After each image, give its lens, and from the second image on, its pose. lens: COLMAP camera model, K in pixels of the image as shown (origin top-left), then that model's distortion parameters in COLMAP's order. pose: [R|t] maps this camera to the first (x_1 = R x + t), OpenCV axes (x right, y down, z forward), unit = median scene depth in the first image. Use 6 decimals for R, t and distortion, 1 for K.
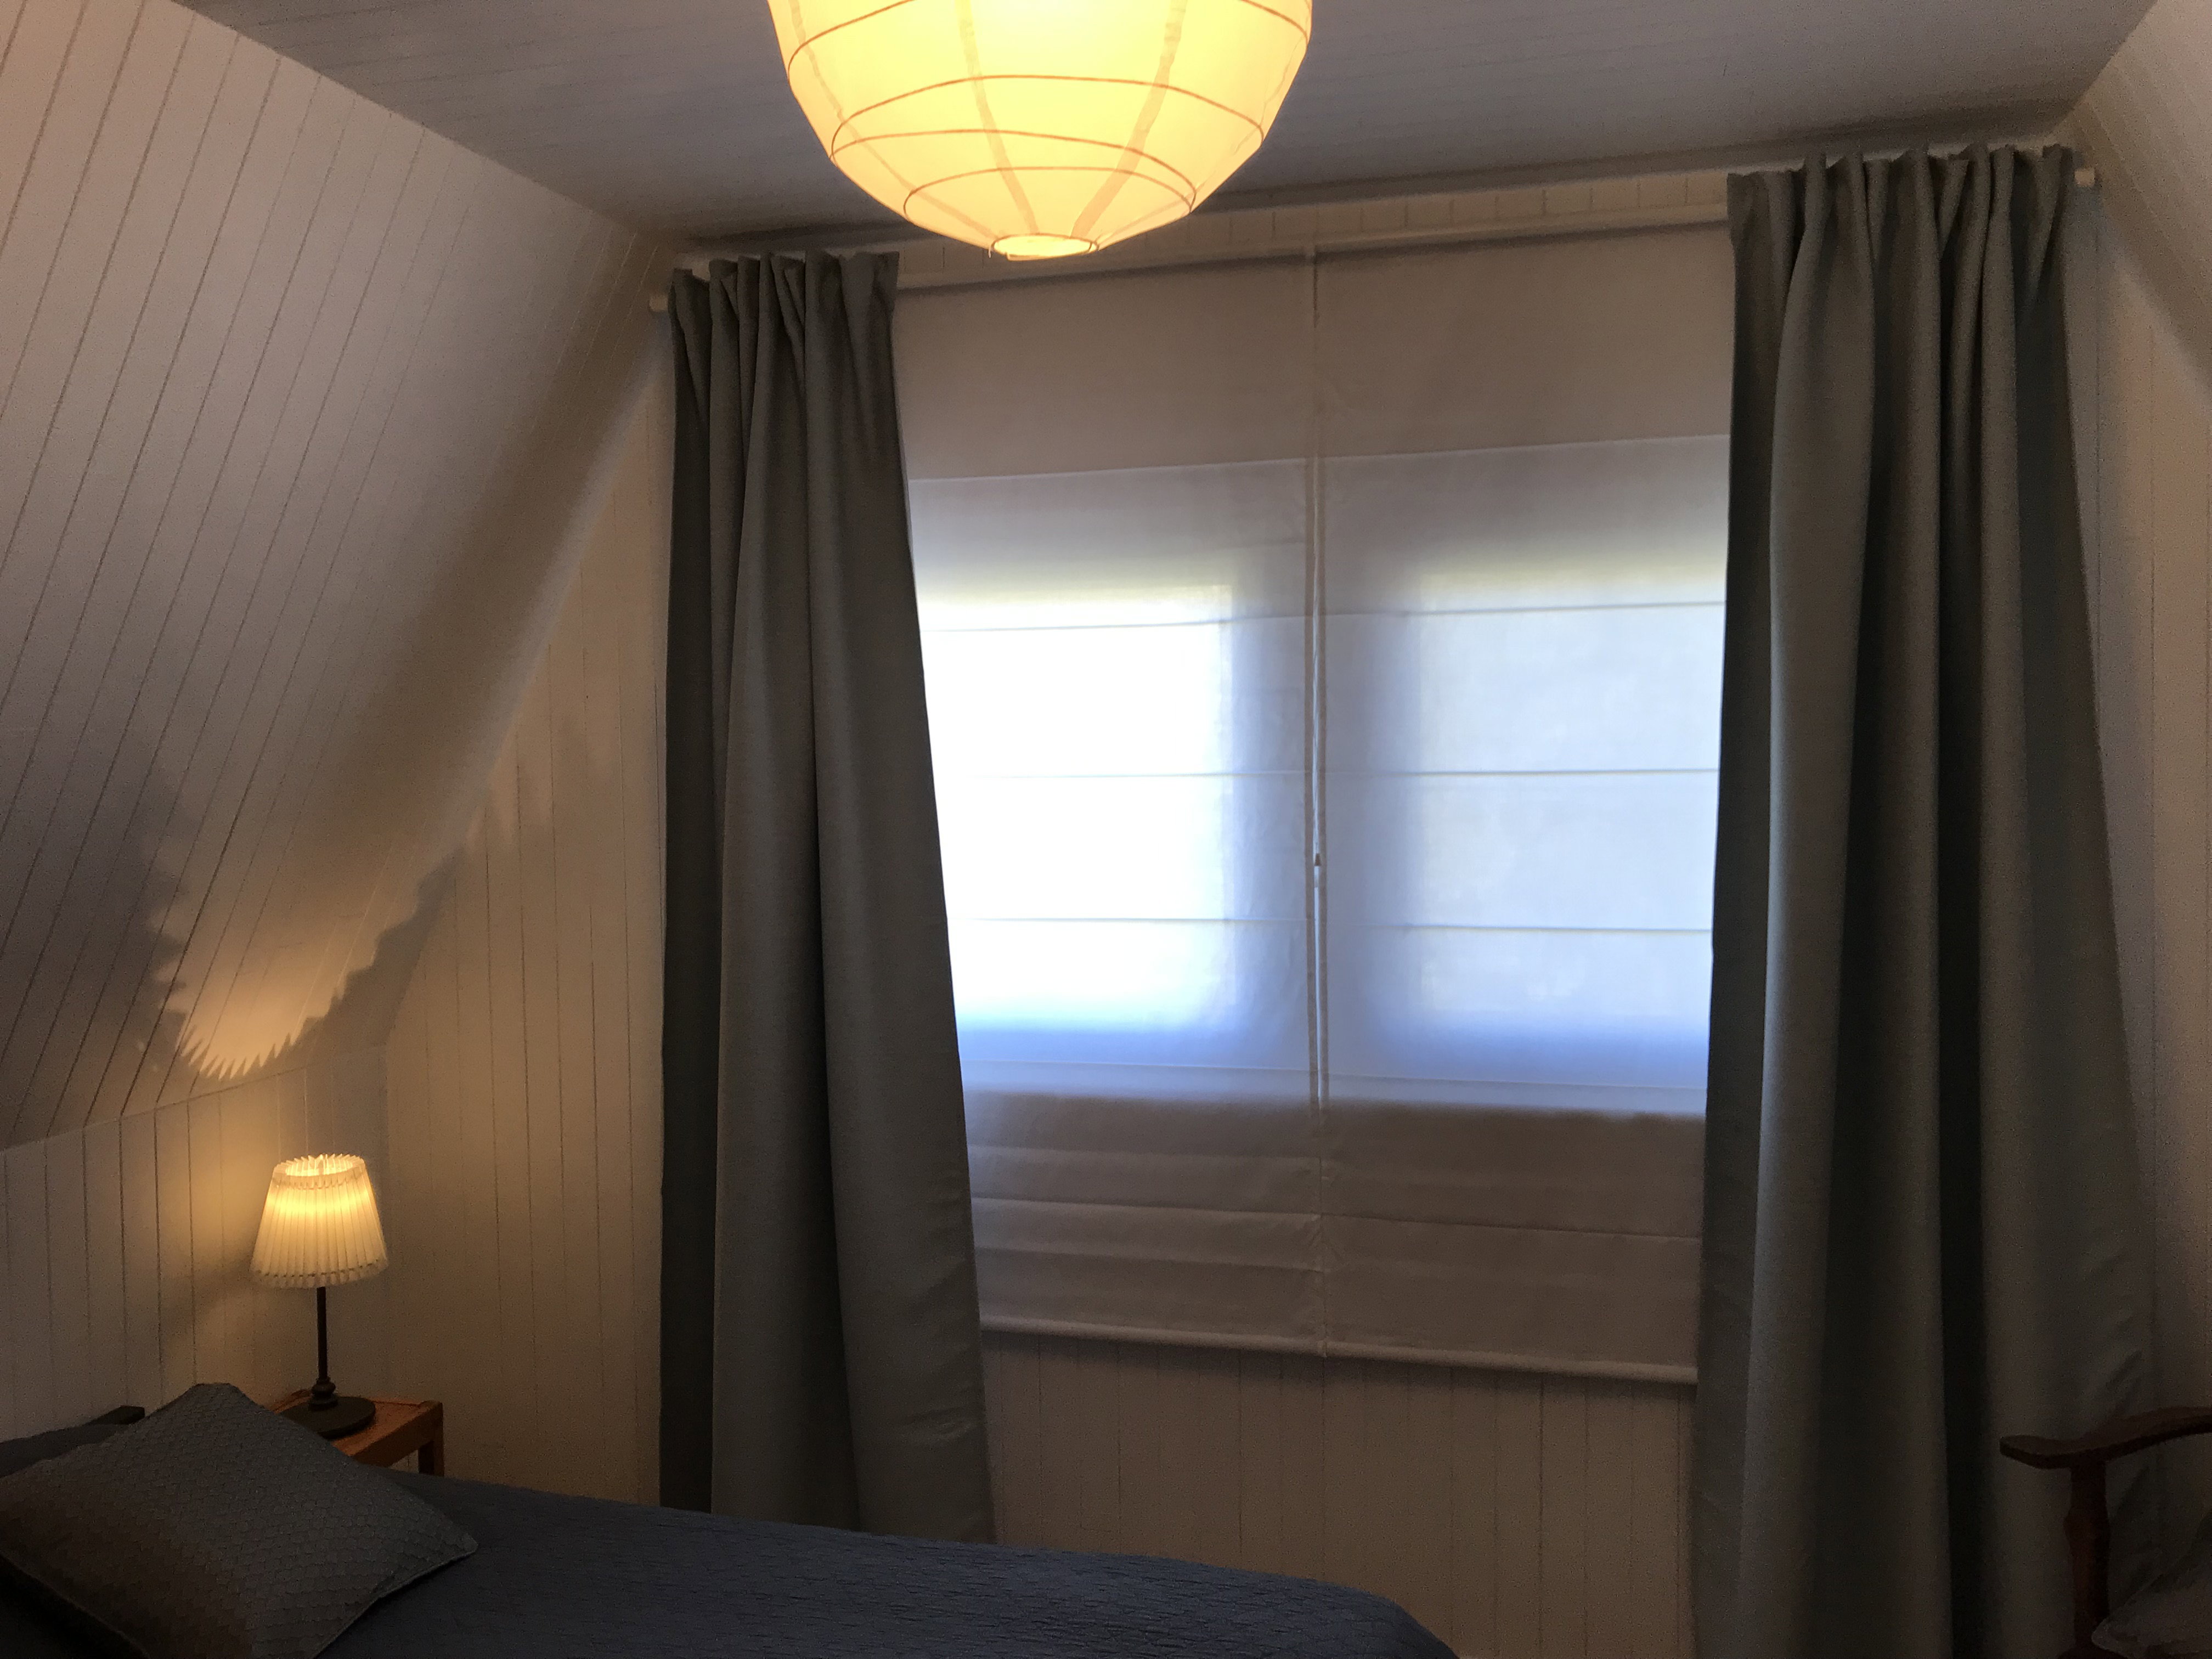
lens RADIAL K [[1776.3, 0, 1106.0], [0, 1776.3, 829.5], [0, 0, 1]] dist [0.006776, -0.011664]
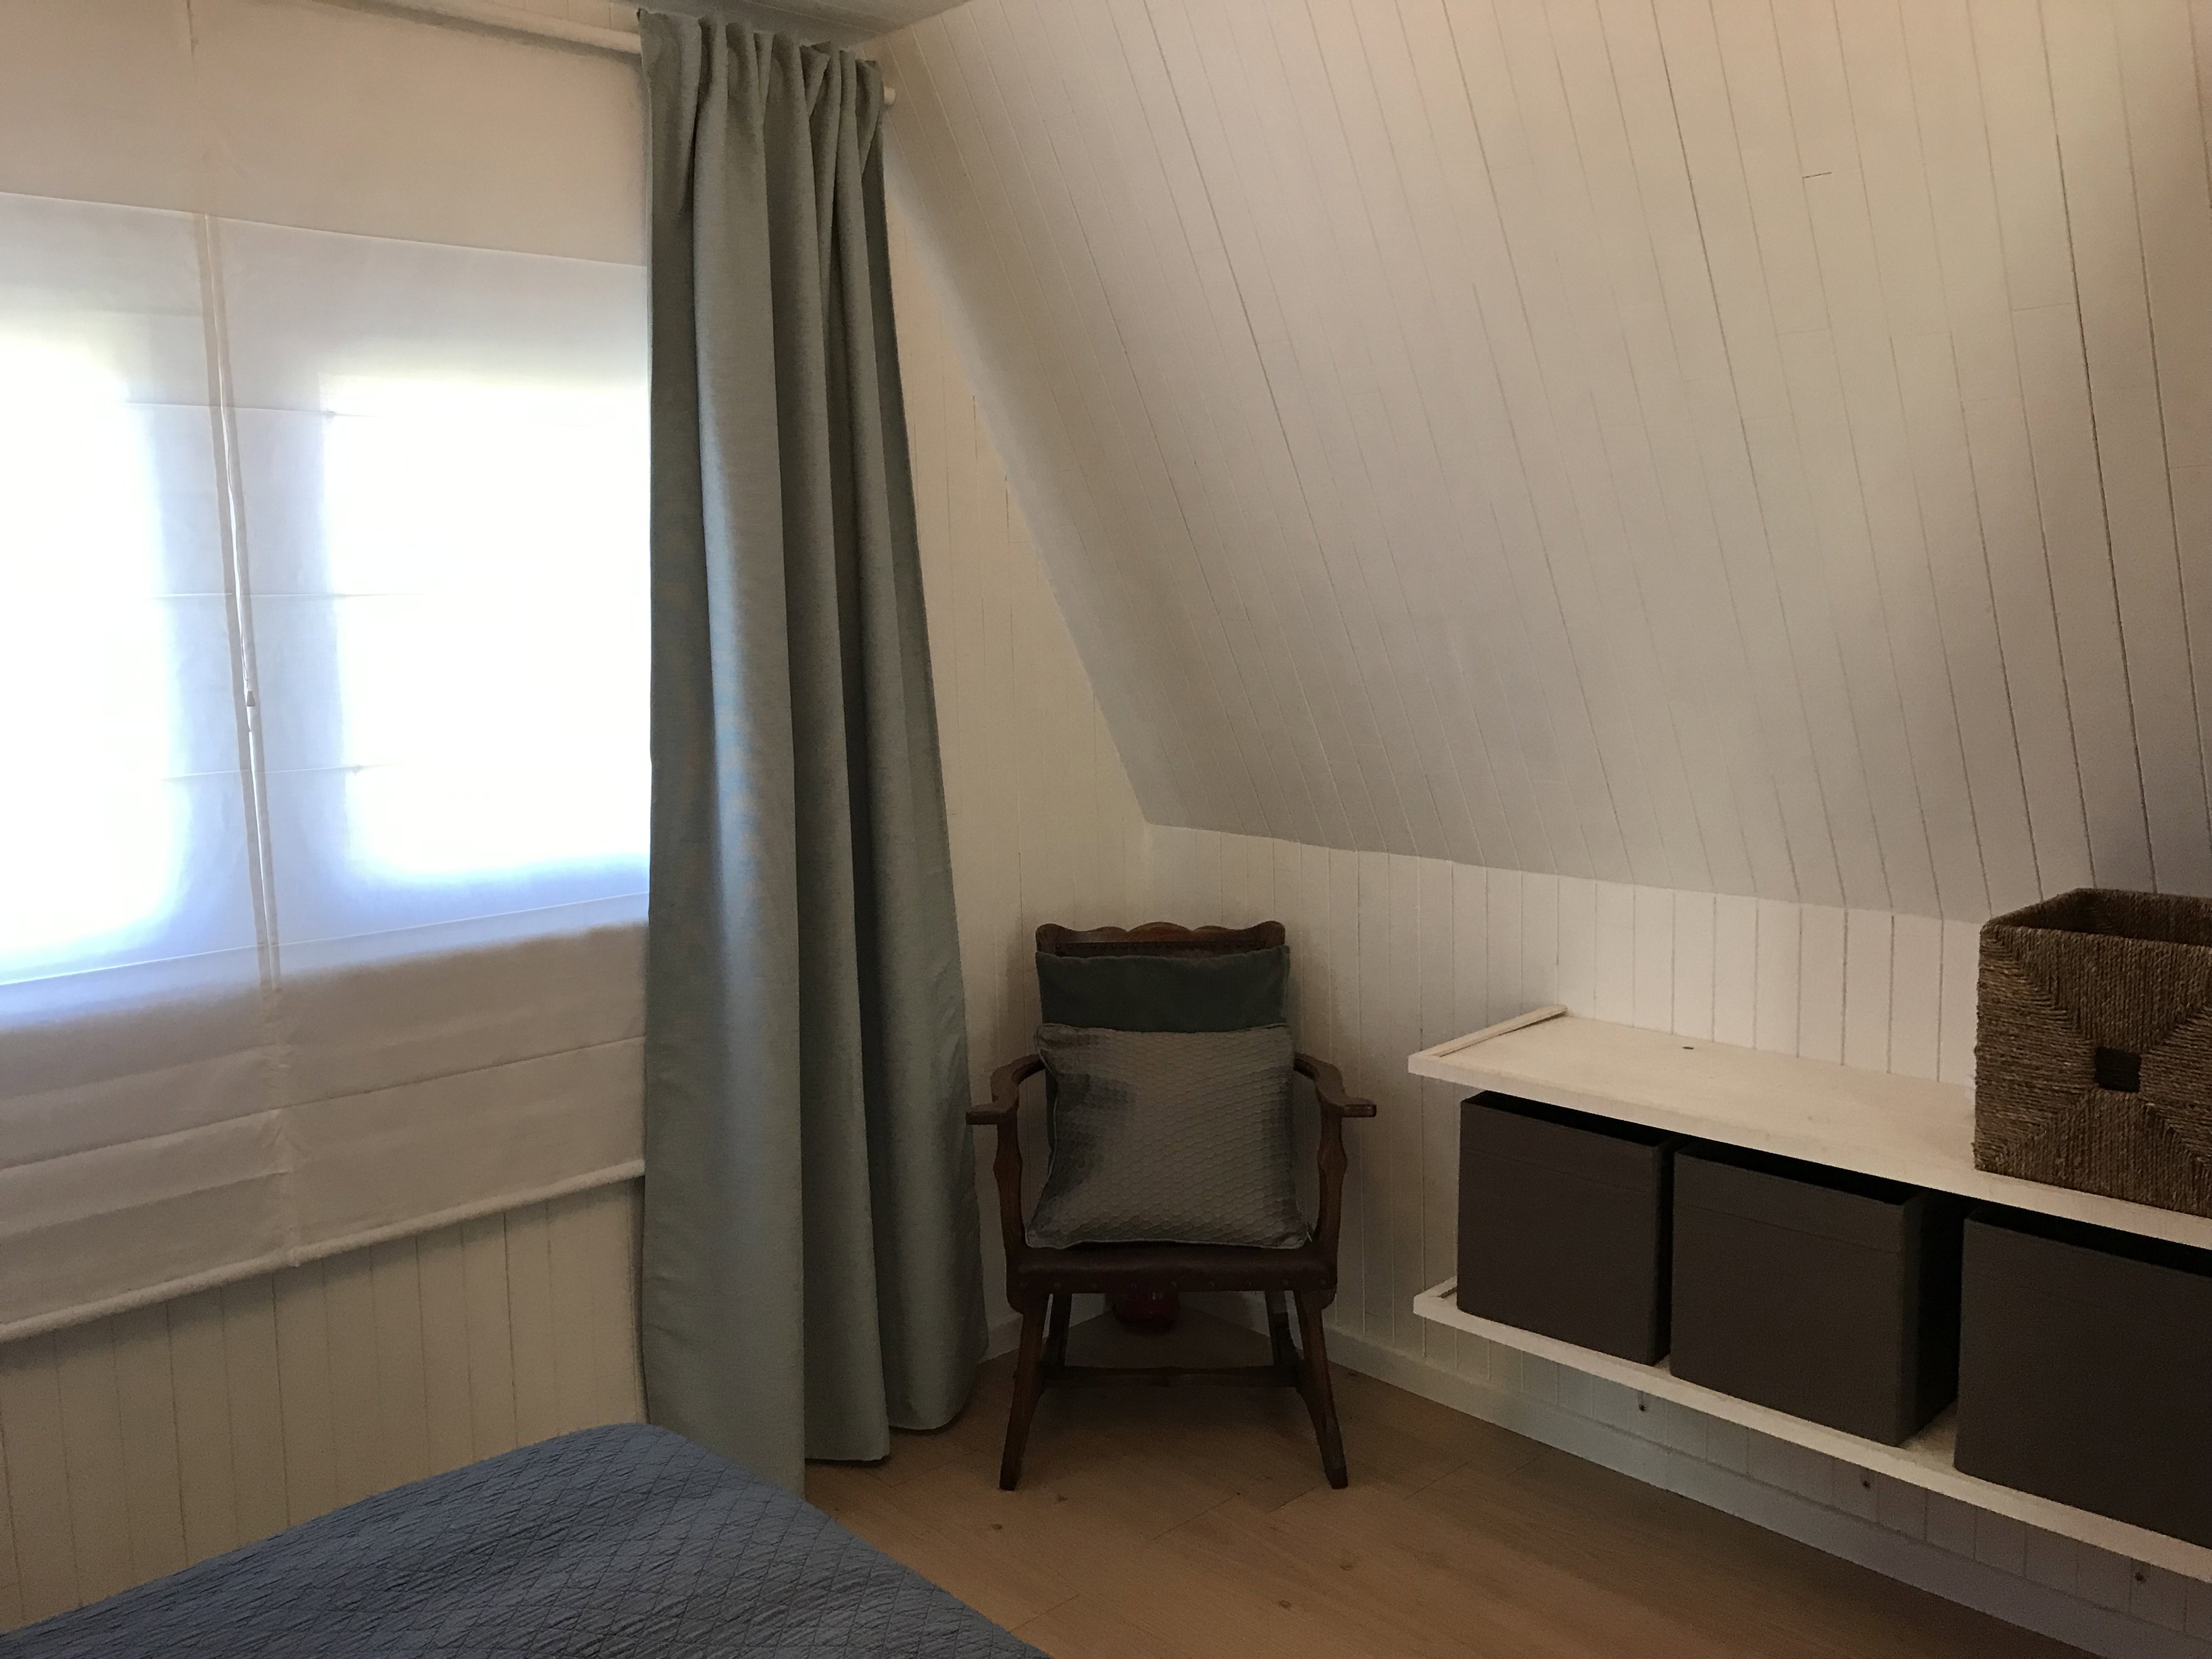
lens RADIAL K [[1801.7, 0, 1139.7], [0, 1801.7, 840.8], [0, 0, 1]] dist [-0.032311, 0.008250]
pose [[0.513979, -0.118363, 0.849597, -0.398027], [0.052836, 0.992922, 0.106366, 0.015935], [-0.856174, -0.009781, 0.516595, 0.192889]]
